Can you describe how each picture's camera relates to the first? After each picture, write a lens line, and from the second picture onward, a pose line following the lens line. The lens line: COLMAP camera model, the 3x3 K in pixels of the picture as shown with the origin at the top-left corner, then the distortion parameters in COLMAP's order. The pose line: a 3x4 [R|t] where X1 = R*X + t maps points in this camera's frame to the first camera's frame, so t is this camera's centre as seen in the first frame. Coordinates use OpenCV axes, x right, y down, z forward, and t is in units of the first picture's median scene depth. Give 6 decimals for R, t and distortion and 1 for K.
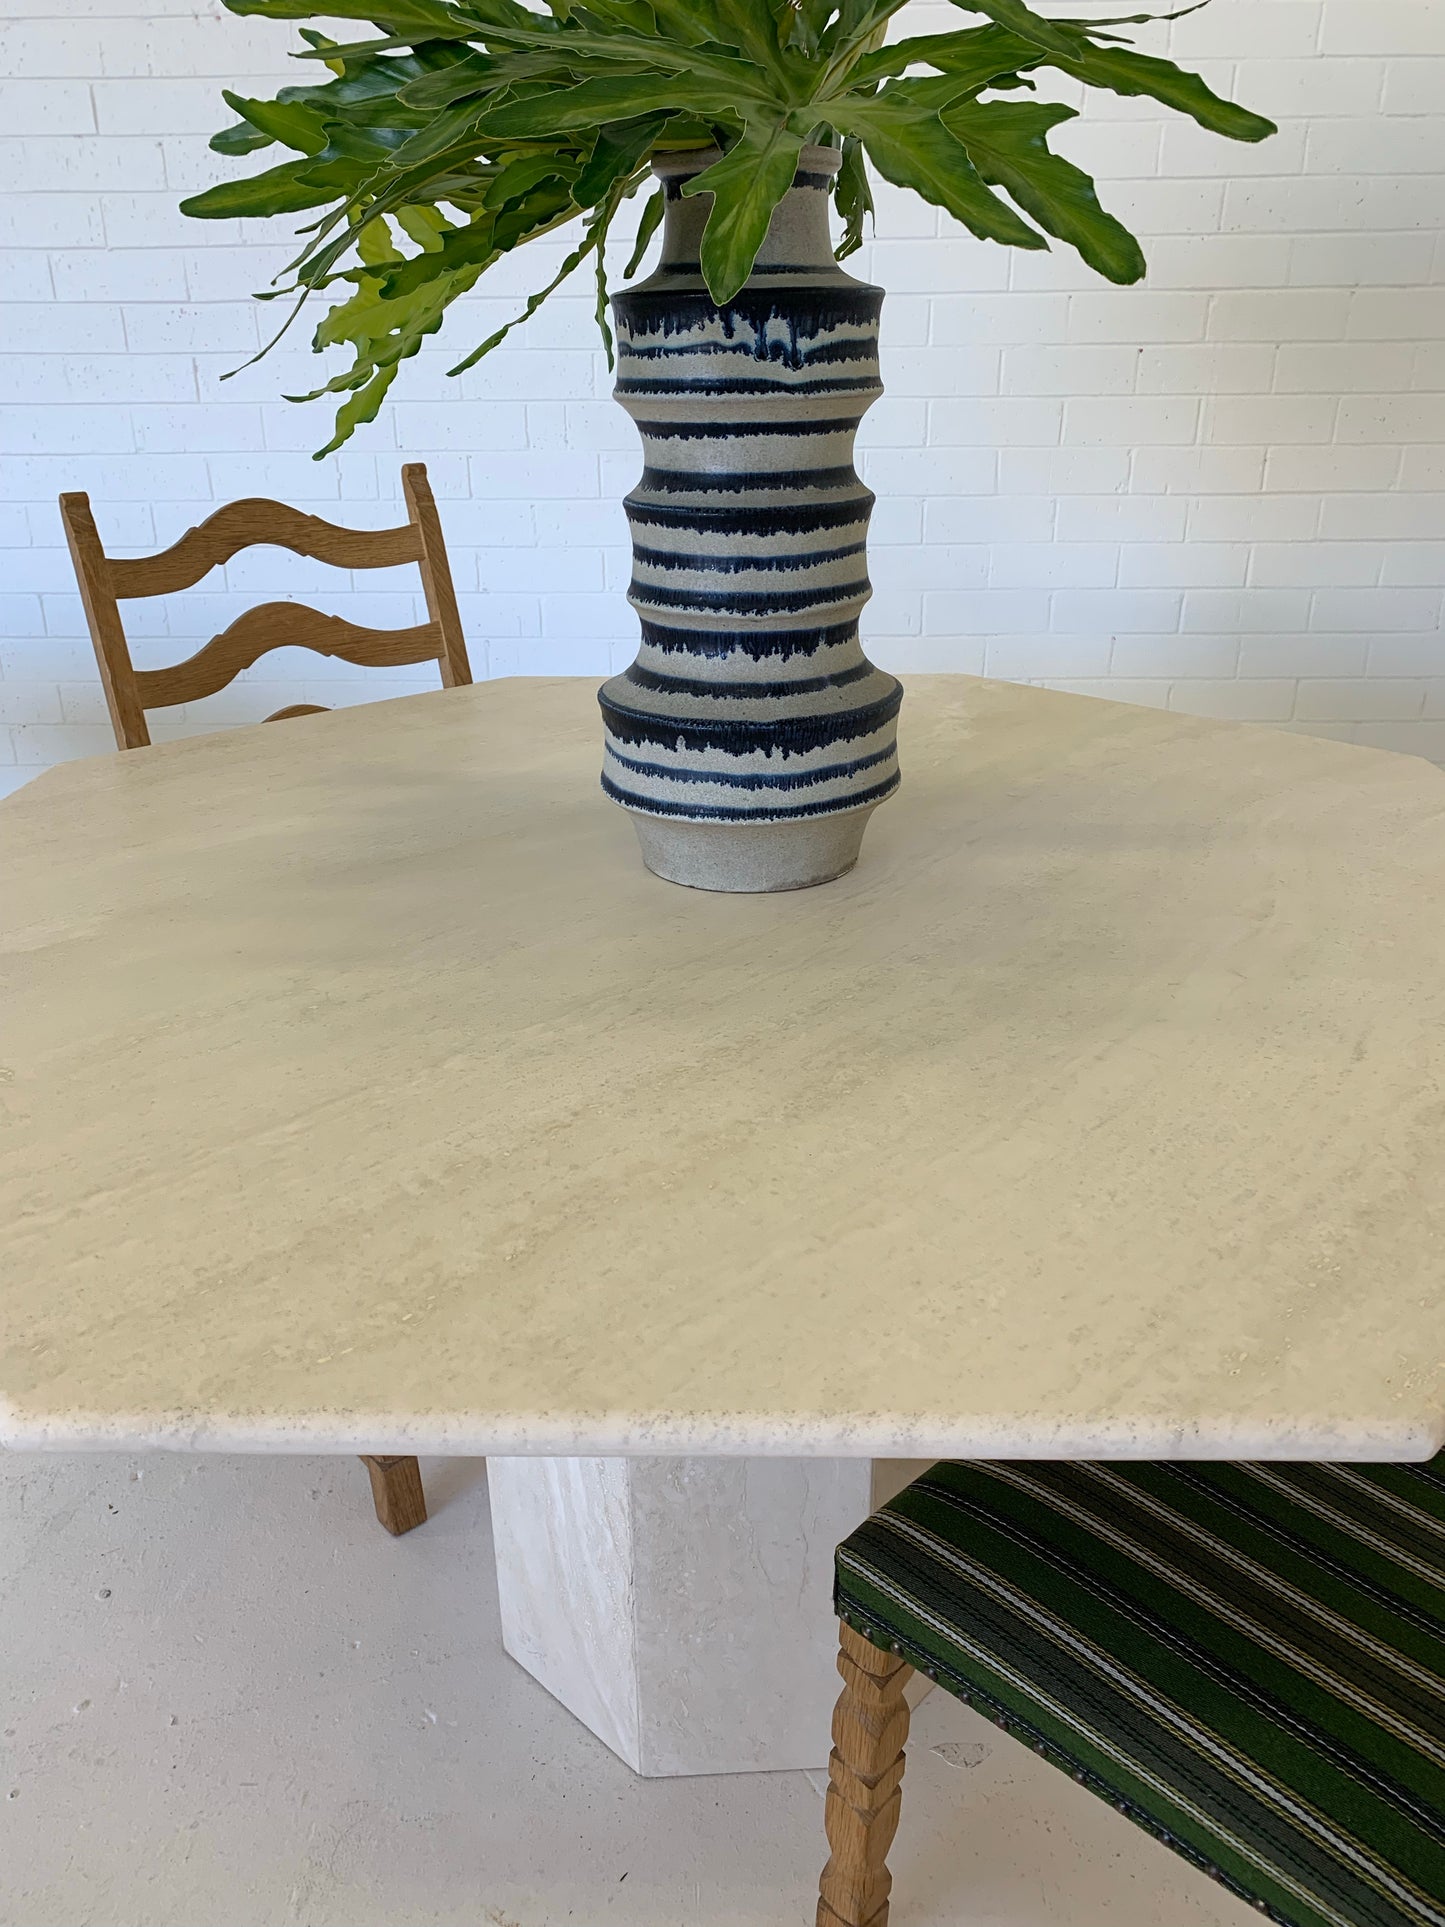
lens RADIAL K [[1495.0, 0, 707.3], [0, 1495.0, 959.9], [0, 0, 1]] dist [0.036776, -0.047854]
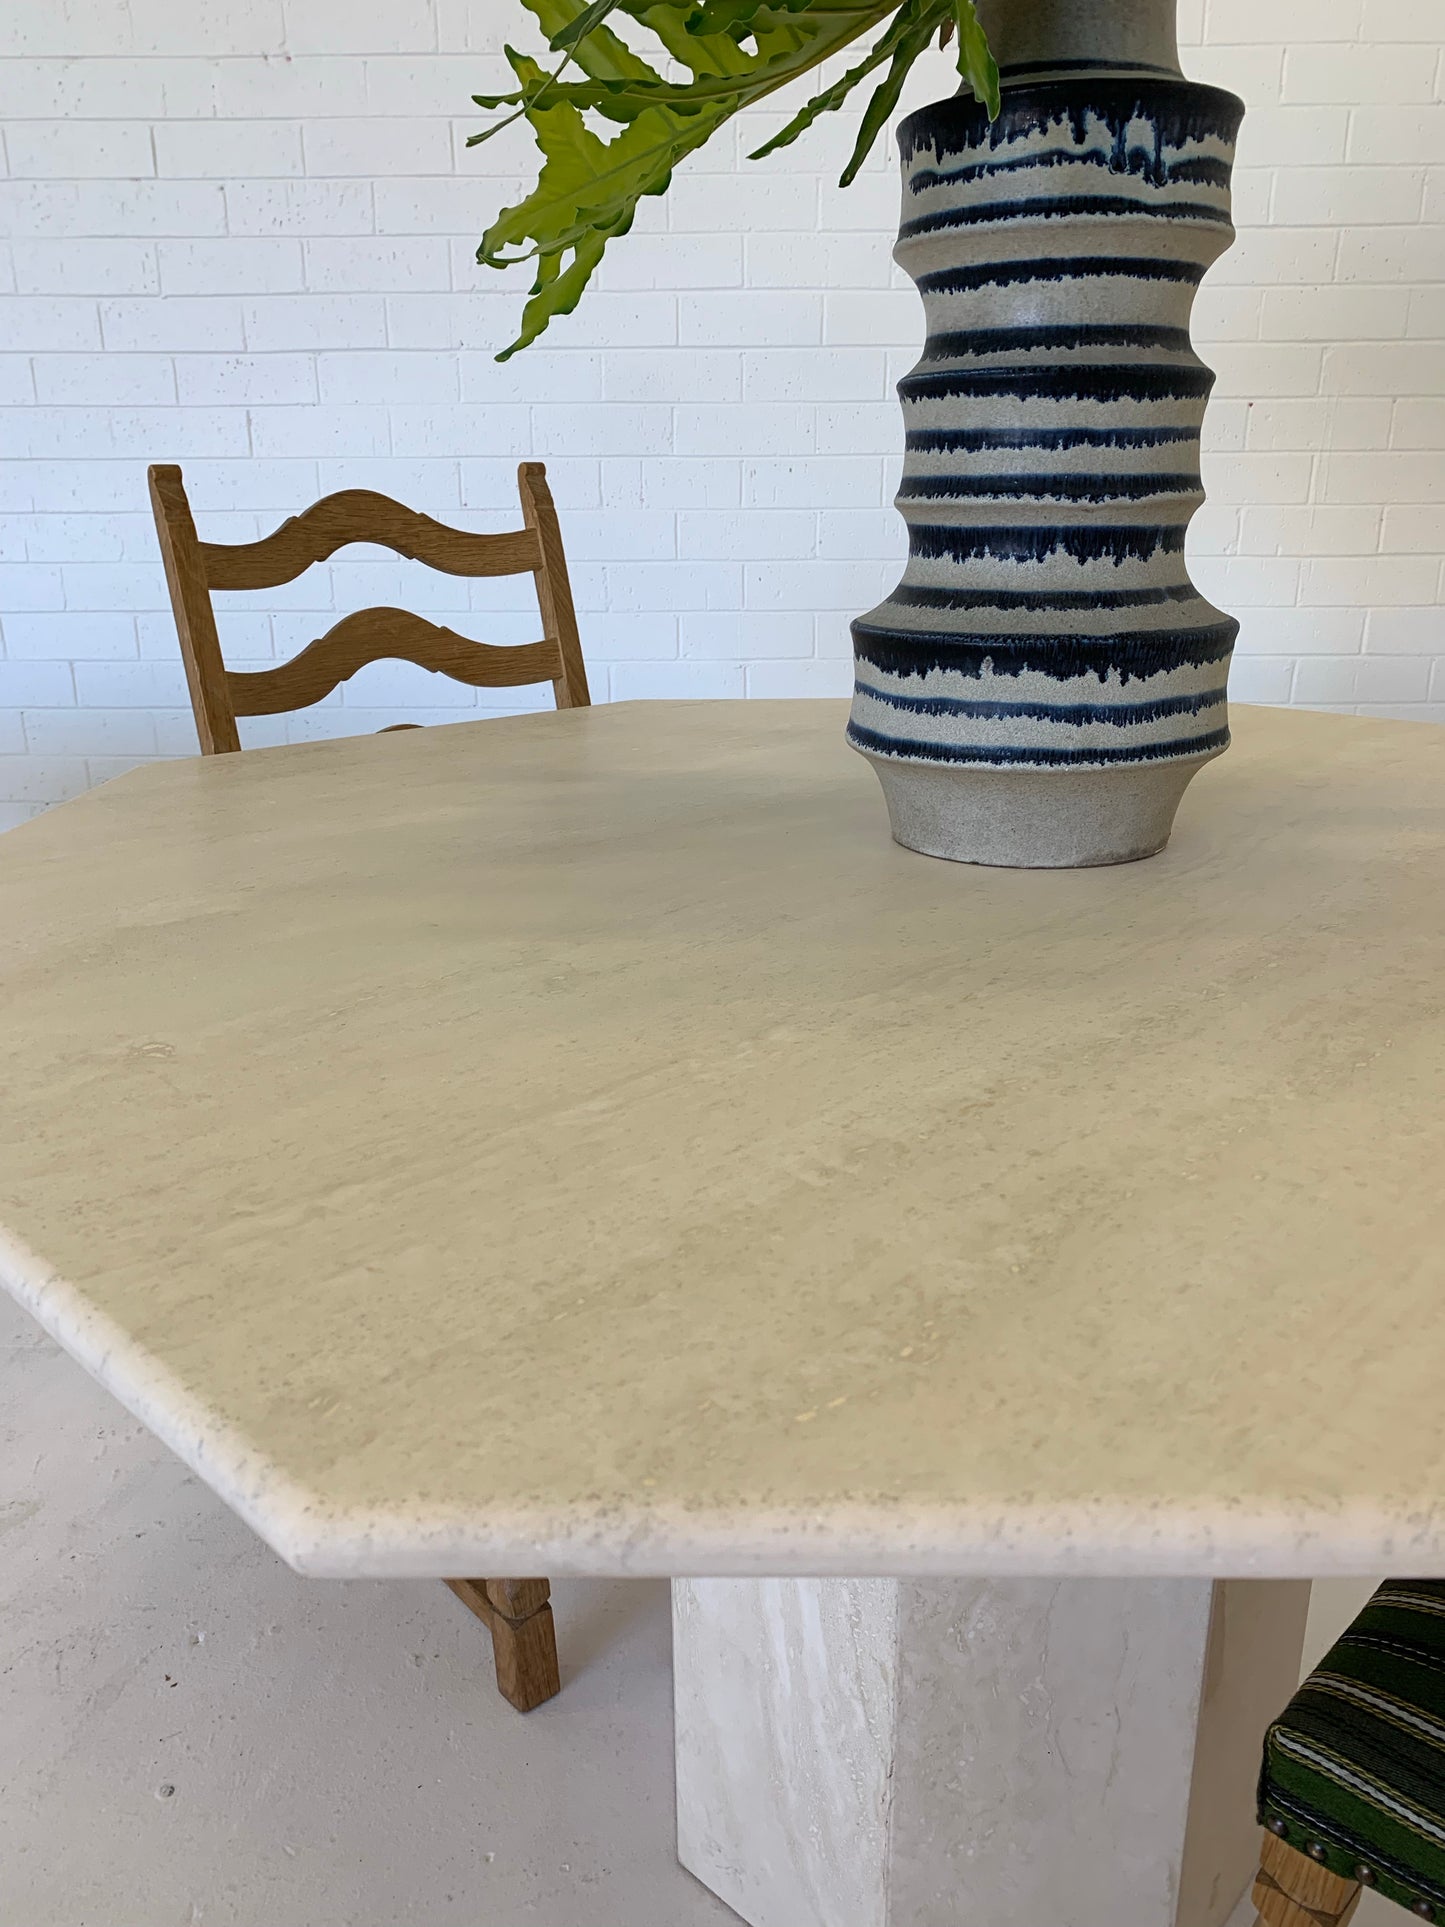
lens RADIAL K [[1495.0, 0, 707.3], [0, 1495.0, 959.9], [0, 0, 1]] dist [0.036776, -0.047854]
pose [[0.999862, -0.001703, 0.016526, -0.180270], [0.003242, 0.995606, -0.093580, 0.083395], [-0.016294, 0.093621, 0.995475, 0.229139]]
